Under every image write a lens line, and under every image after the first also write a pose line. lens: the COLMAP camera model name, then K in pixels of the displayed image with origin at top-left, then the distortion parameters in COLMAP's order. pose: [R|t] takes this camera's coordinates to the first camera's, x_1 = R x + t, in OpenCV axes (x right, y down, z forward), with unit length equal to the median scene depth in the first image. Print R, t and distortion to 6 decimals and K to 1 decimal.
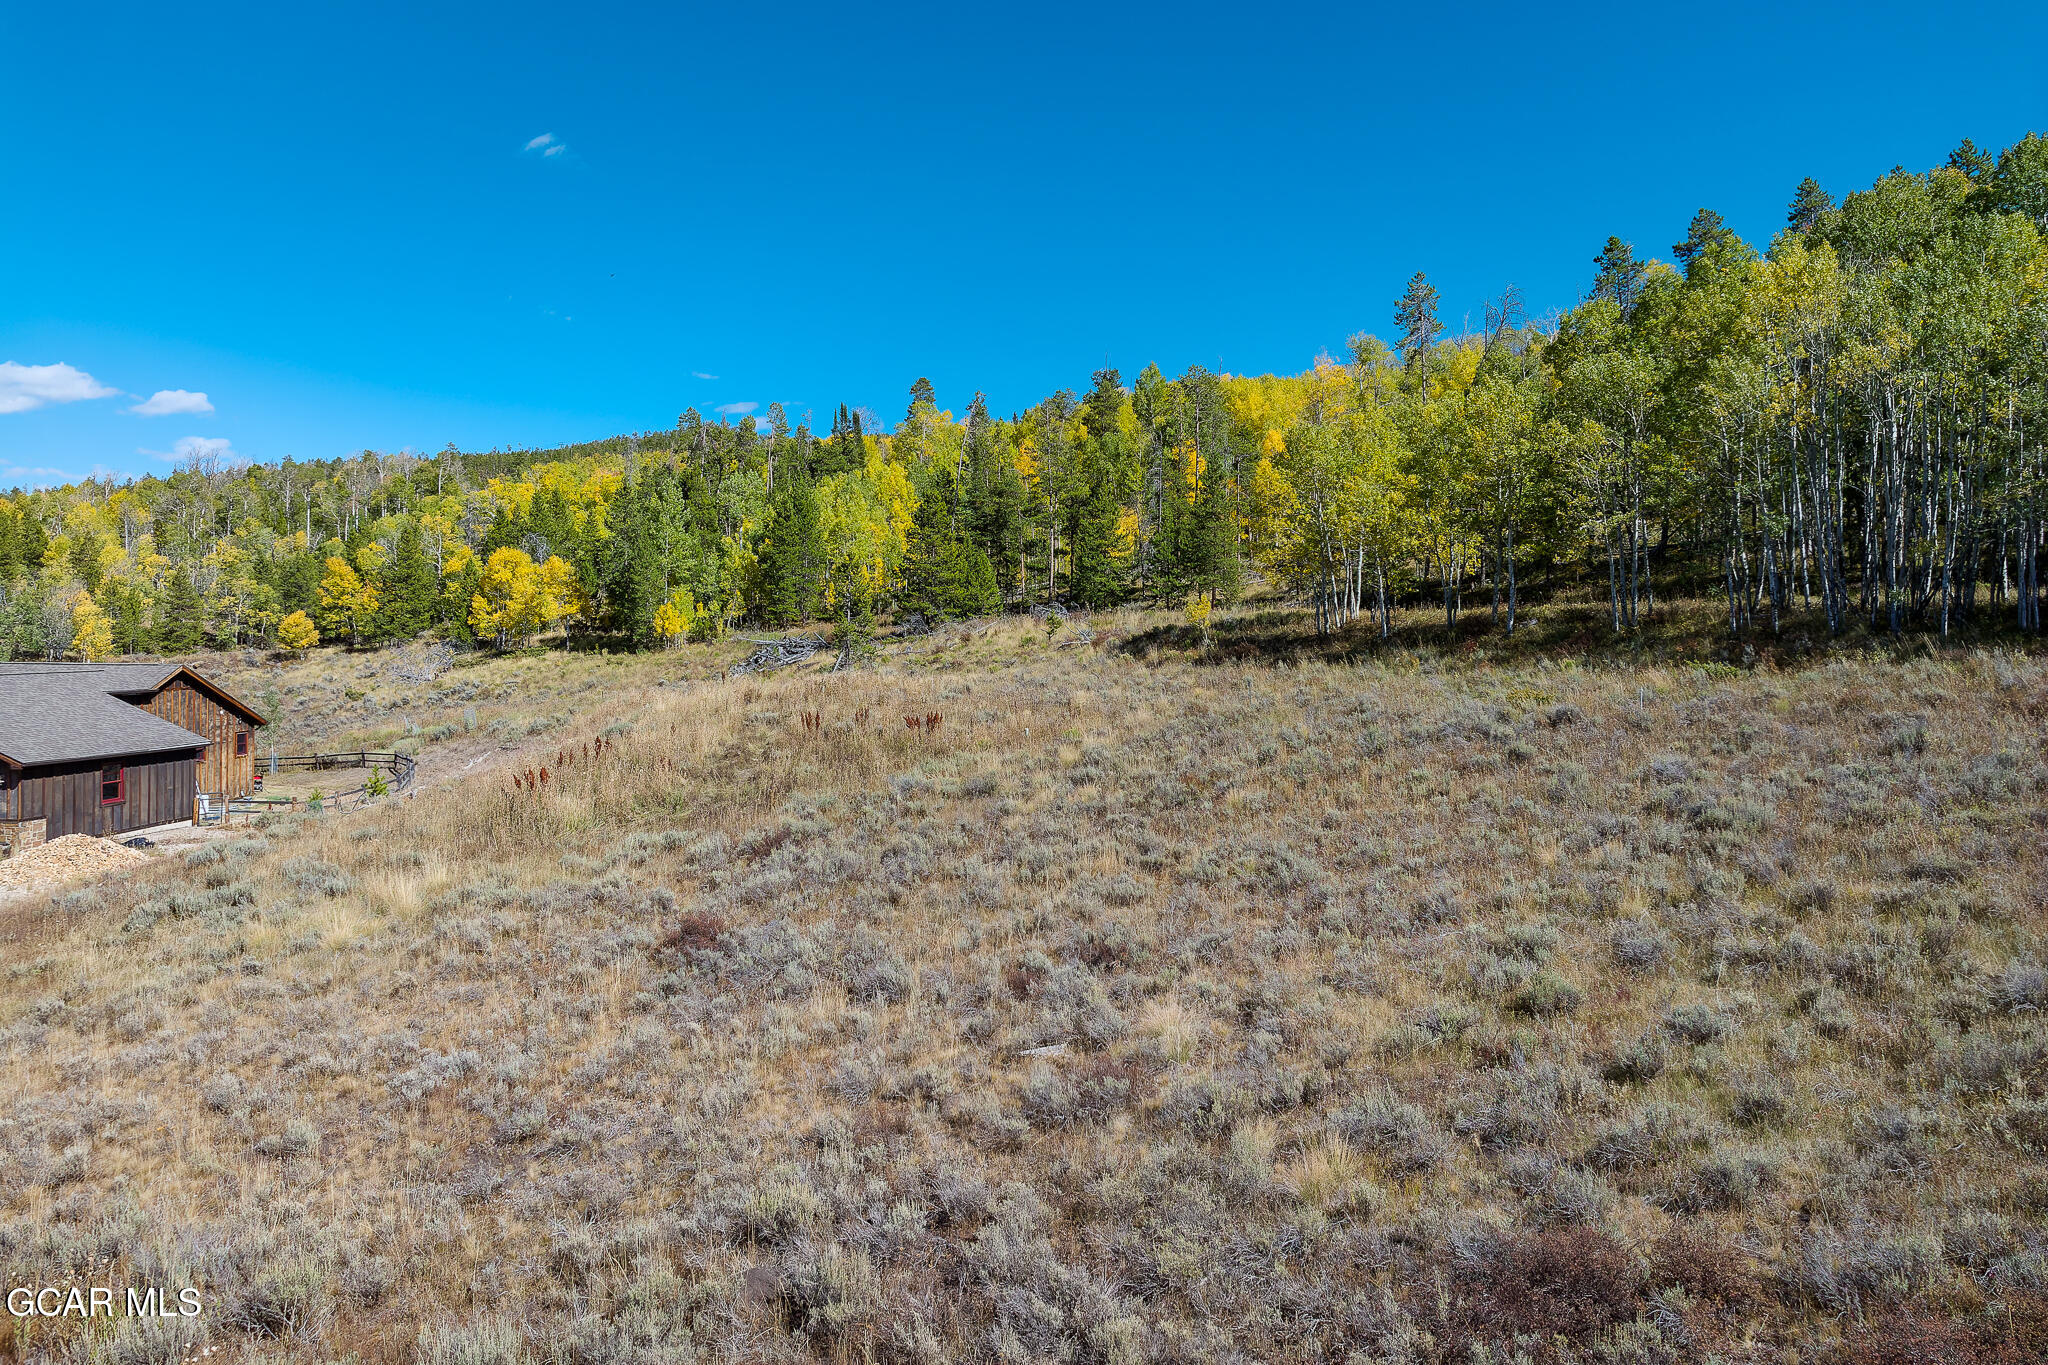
lens RADIAL K [[1348.8, 0, 1029.7], [0, 1348.8, 617.9], [0, 0, 1]] dist [-0.003477, 0.004279]
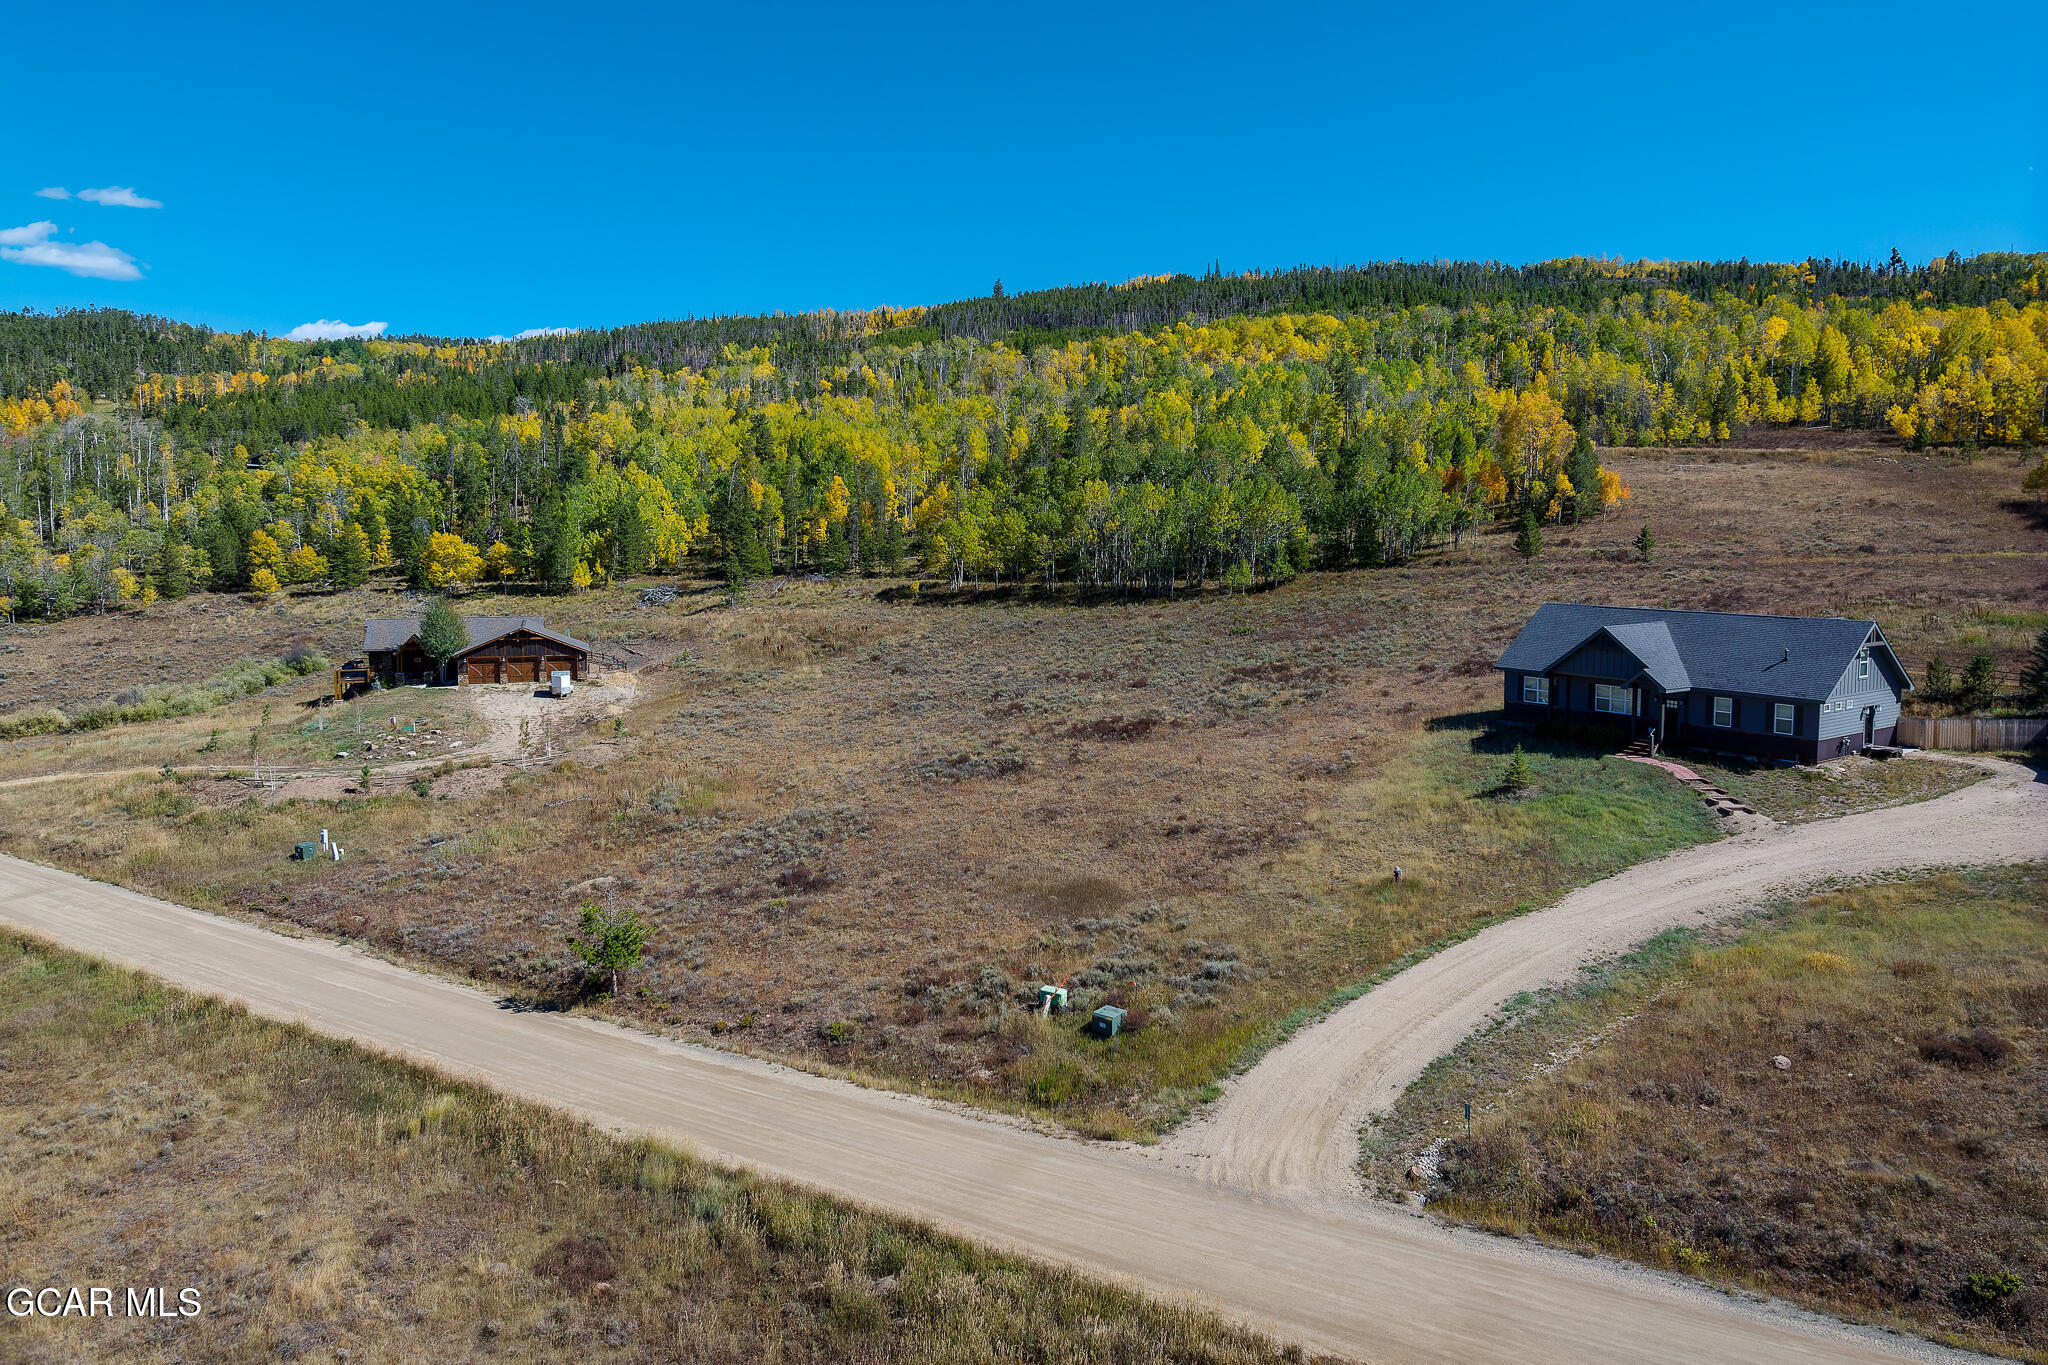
lens RADIAL K [[1348.8, 0, 1029.7], [0, 1348.8, 617.9], [0, 0, 1]] dist [-0.003477, 0.004279]
pose [[0.910131, -0.024132, 0.413618, -0.667766], [-0.006484, 0.997350, 0.072457, -0.116766], [-0.414270, -0.068627, 0.907563, -1.355205]]
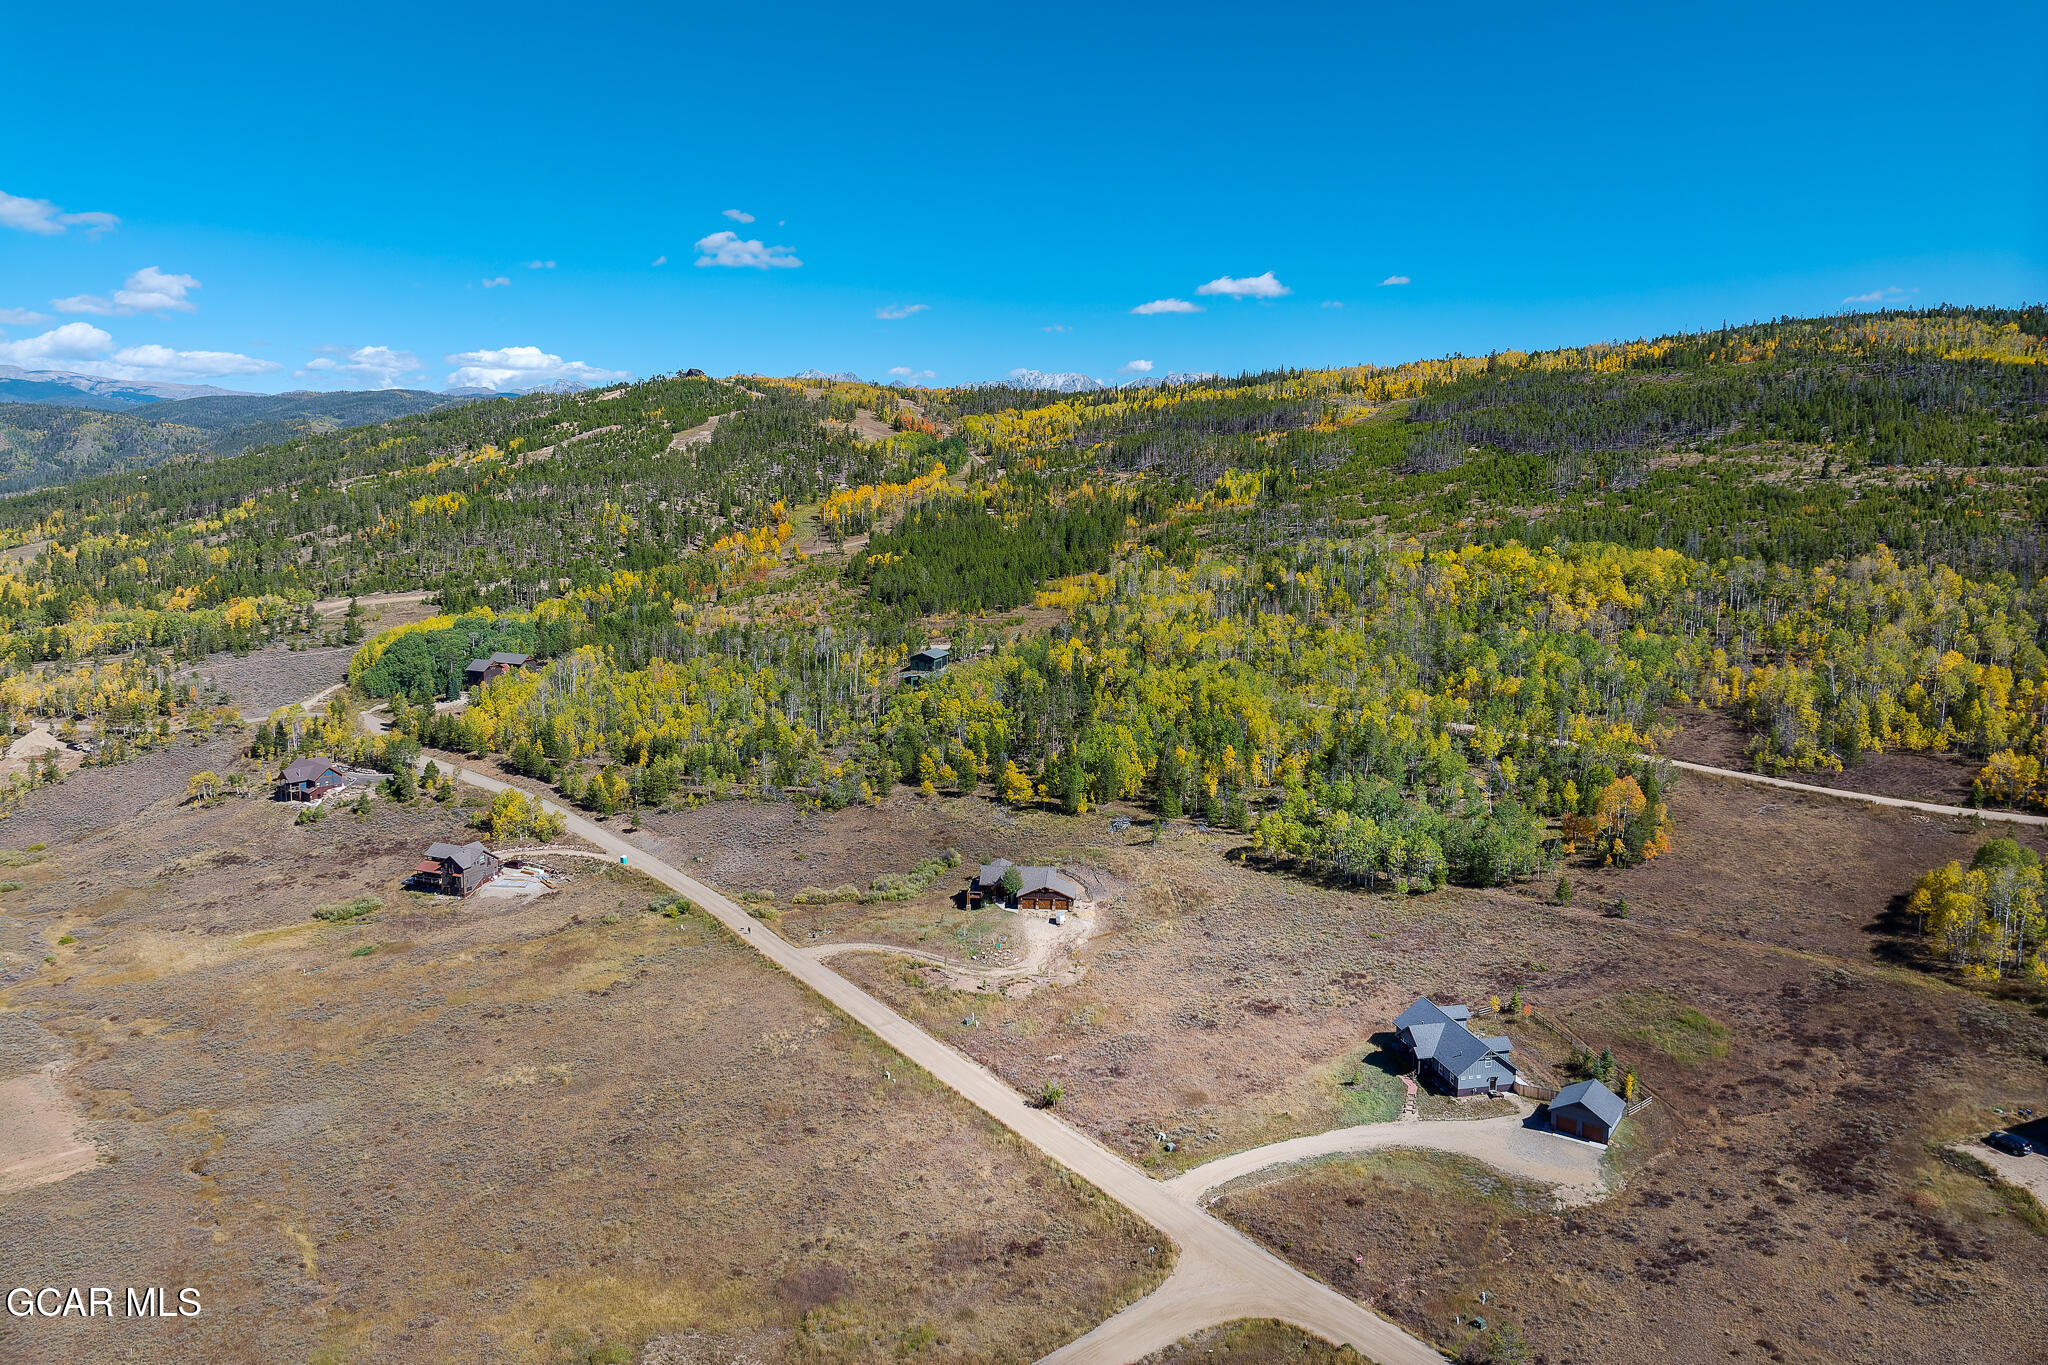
lens RADIAL K [[1348.8, 0, 1029.7], [0, 1348.8, 617.9], [0, 0, 1]] dist [-0.003477, 0.004279]
pose [[0.999534, 0.008253, 0.029373, -0.710448], [-0.011649, 0.993019, 0.117381, -1.243999], [-0.028199, -0.117668, 0.992653, -3.331850]]
